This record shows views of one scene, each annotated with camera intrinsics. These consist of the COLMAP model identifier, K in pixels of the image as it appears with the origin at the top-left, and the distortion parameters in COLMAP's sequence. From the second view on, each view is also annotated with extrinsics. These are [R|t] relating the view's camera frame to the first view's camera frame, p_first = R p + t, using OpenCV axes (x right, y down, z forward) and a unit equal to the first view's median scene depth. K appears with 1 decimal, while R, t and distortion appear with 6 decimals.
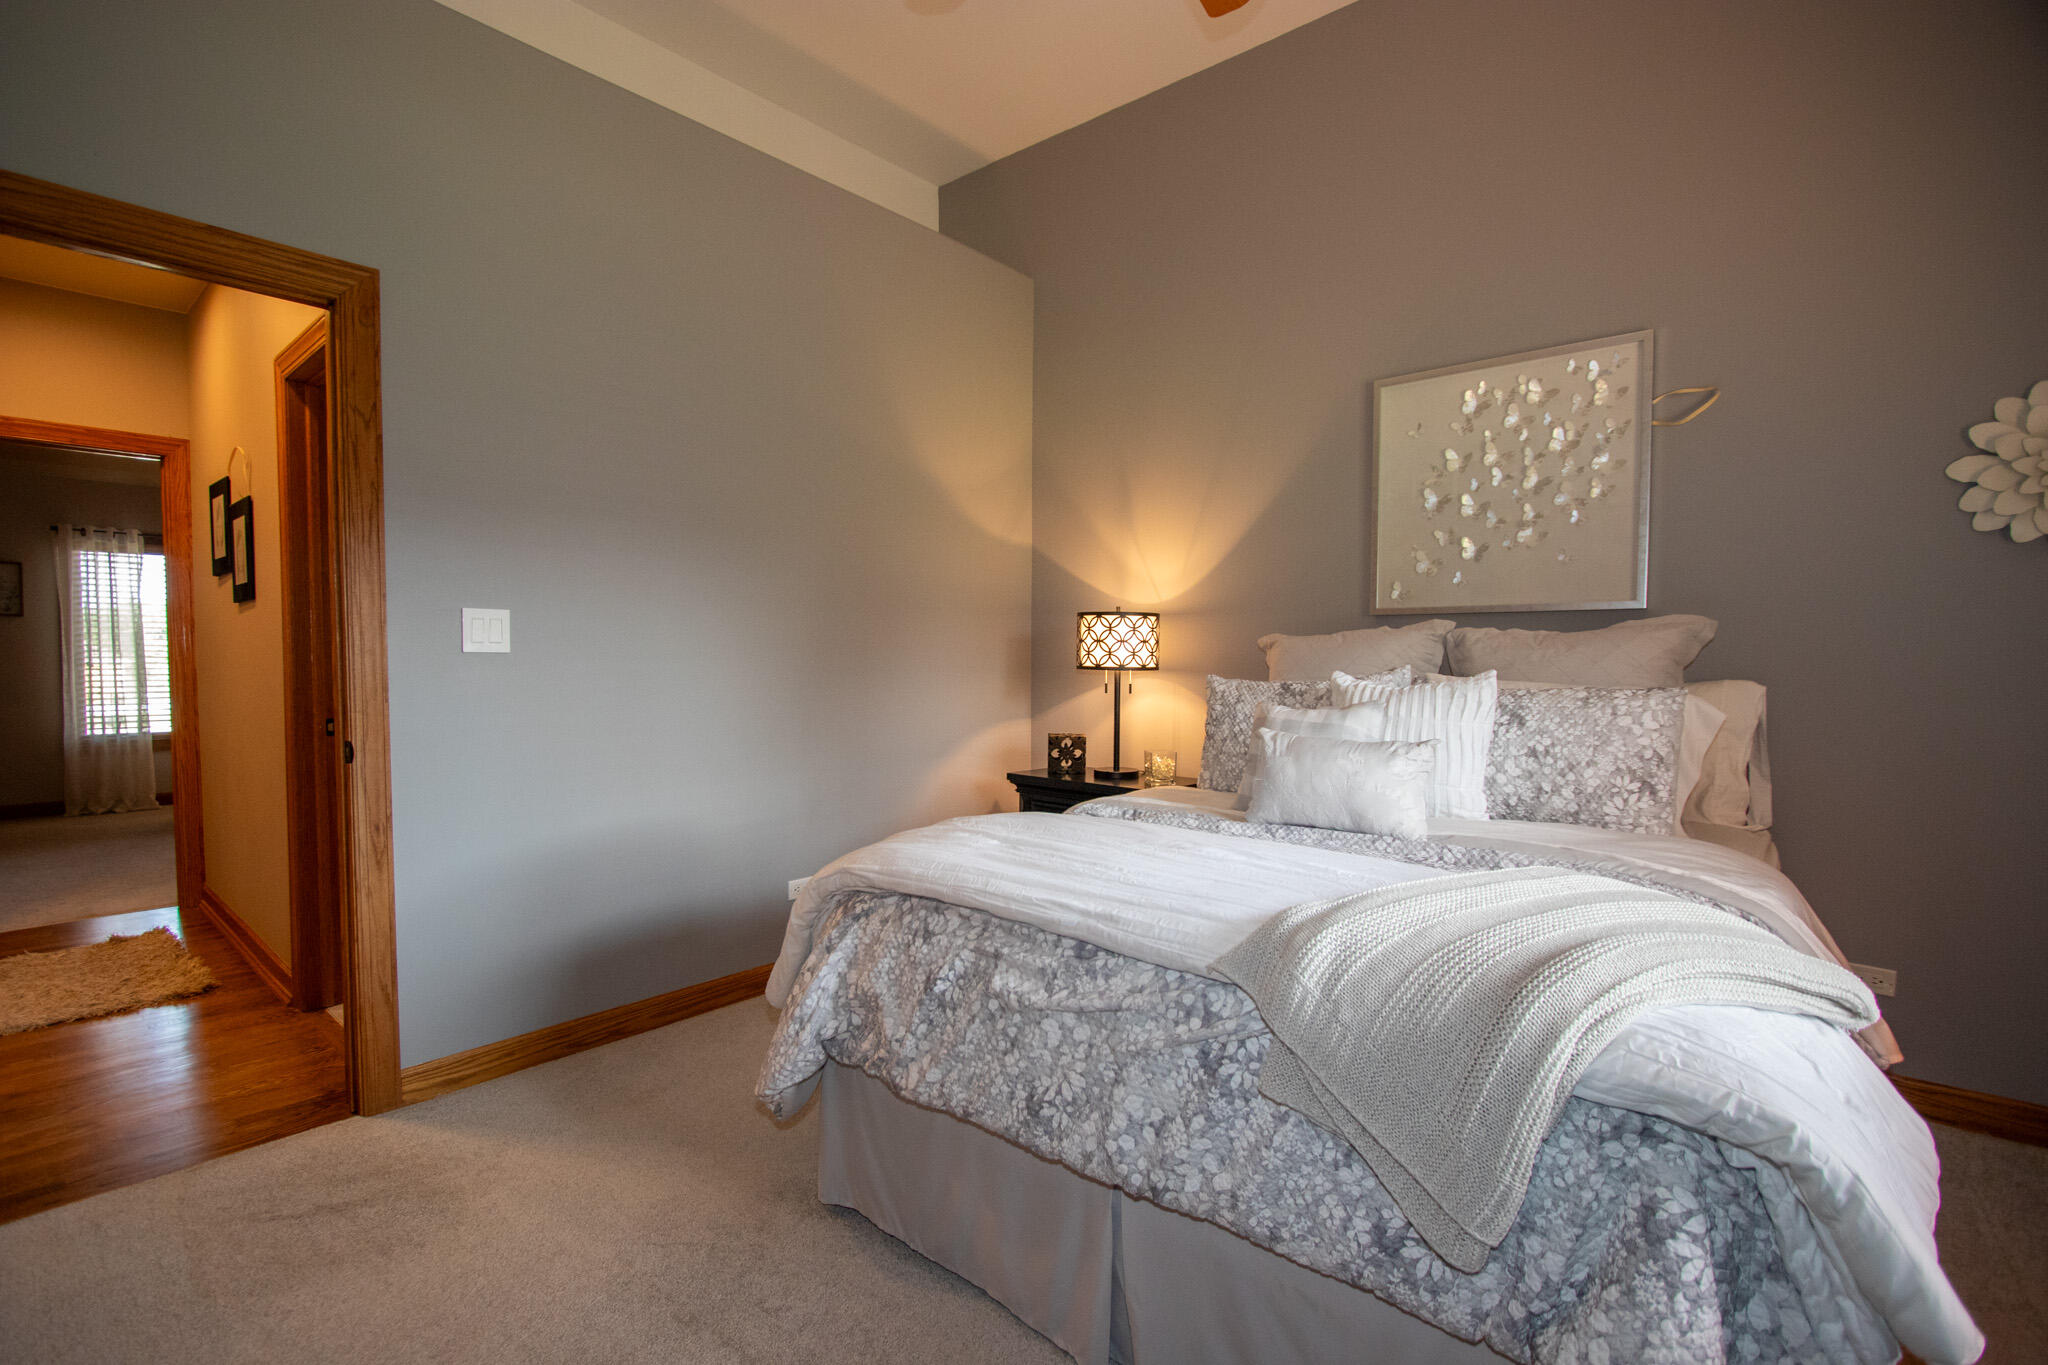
lens RADIAL K [[936.0, 0, 1014.7], [0, 936.0, 700.0], [0, 0, 1]] dist [-0.013415, 0.001136]
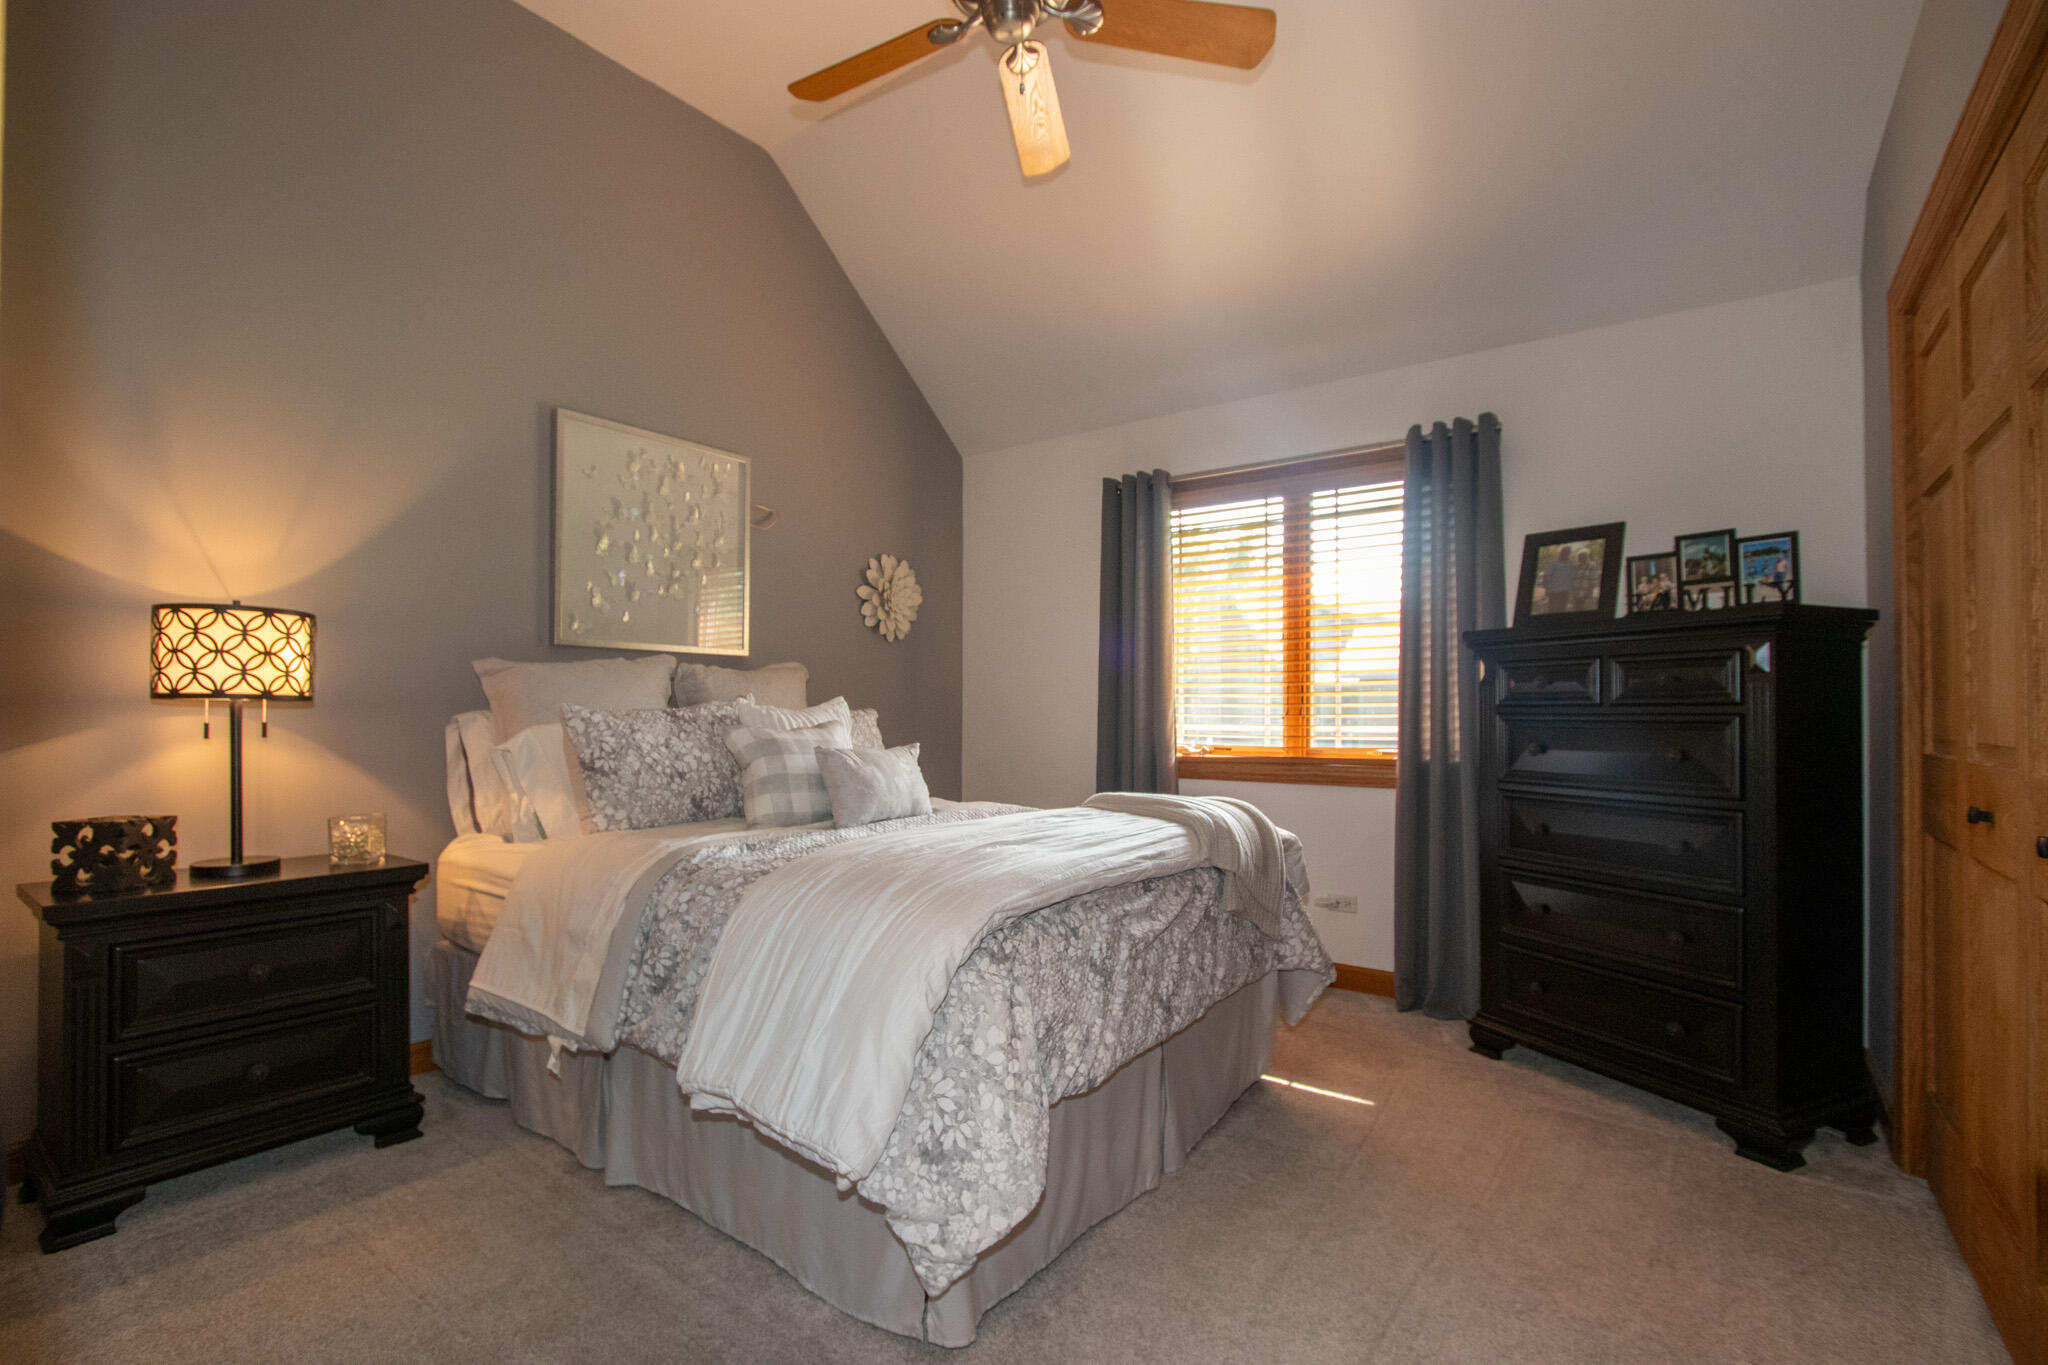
lens RADIAL K [[936.0, 0, 1014.7], [0, 936.0, 700.0], [0, 0, 1]] dist [-0.013415, 0.001136]
pose [[-0.085712, 0.007177, 0.996294, -0.611332], [0.042912, 0.999073, -0.003505, -0.008566], [-0.995395, 0.042452, -0.085940, 0.604593]]
